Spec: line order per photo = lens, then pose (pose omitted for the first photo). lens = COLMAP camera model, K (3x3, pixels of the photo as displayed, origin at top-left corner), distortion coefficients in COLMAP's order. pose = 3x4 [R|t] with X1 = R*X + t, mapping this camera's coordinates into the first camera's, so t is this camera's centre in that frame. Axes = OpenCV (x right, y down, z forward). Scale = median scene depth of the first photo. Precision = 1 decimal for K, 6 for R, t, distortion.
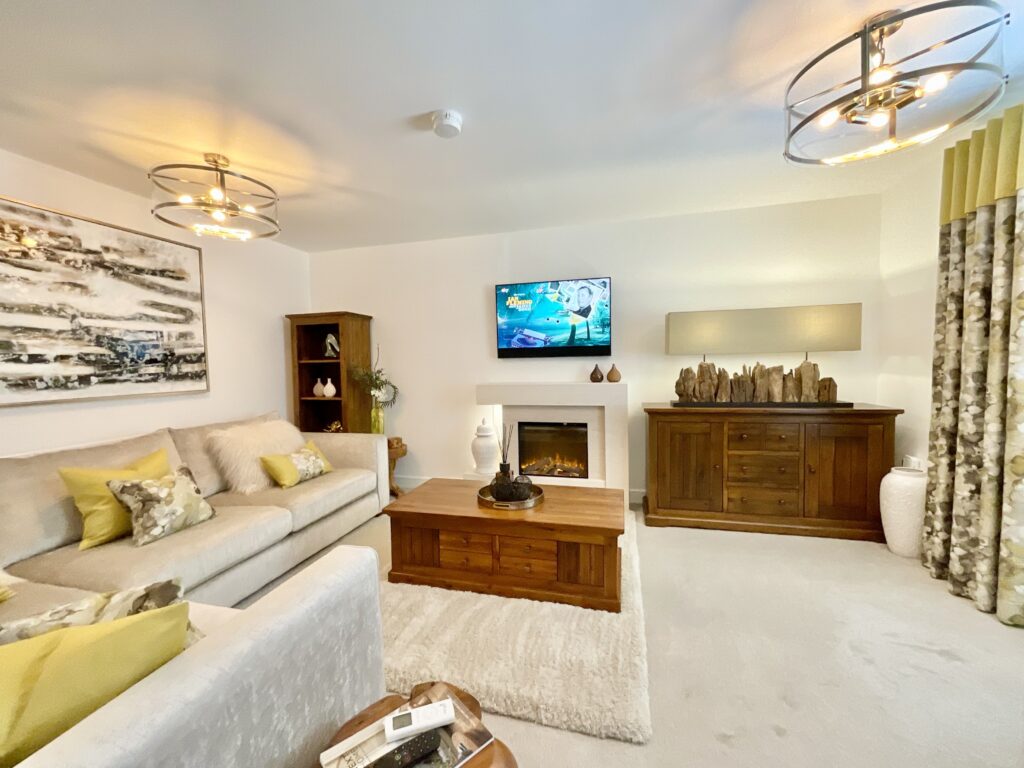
lens RADIAL K [[418.0, 0, 512.1], [0, 418.0, 383.5], [0, 0, 1]] dist [-0.000383, -0.000277]
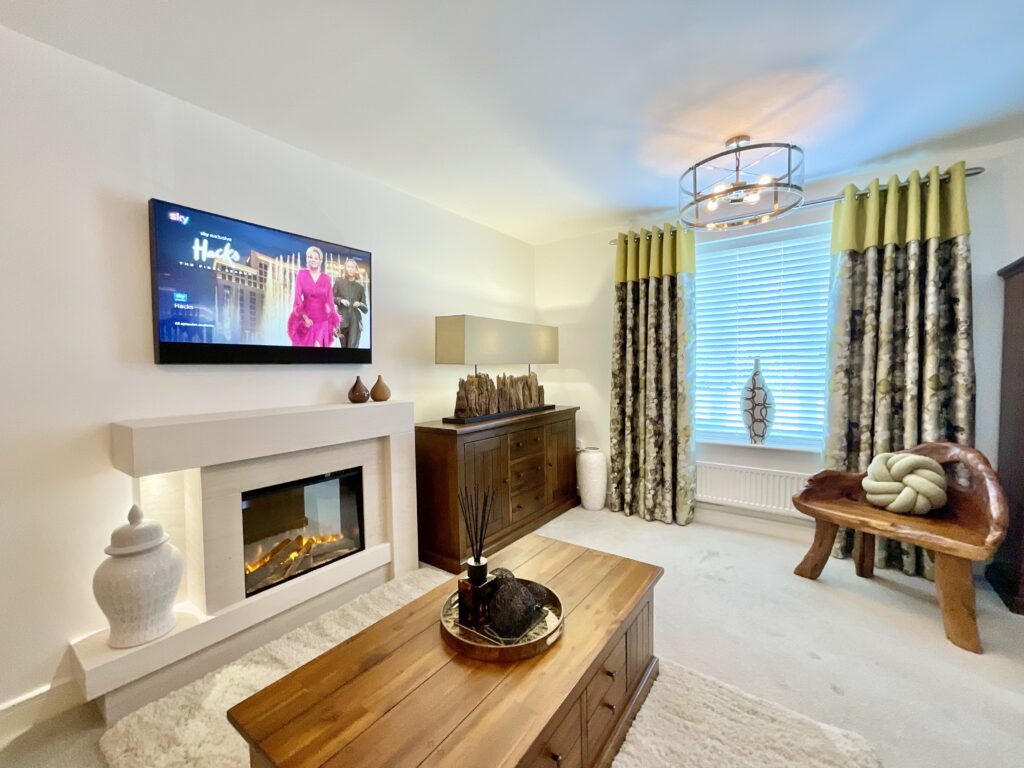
lens RADIAL K [[418.0, 0, 512.1], [0, 418.0, 386.0], [0, 0, 1]] dist [-0.000383, -0.000277]
pose [[0.362282, -0.026355, 0.931696, -0.382529], [0.055110, 0.998457, 0.006814, -0.024147], [-0.930438, 0.048878, 0.363176, 0.597727]]
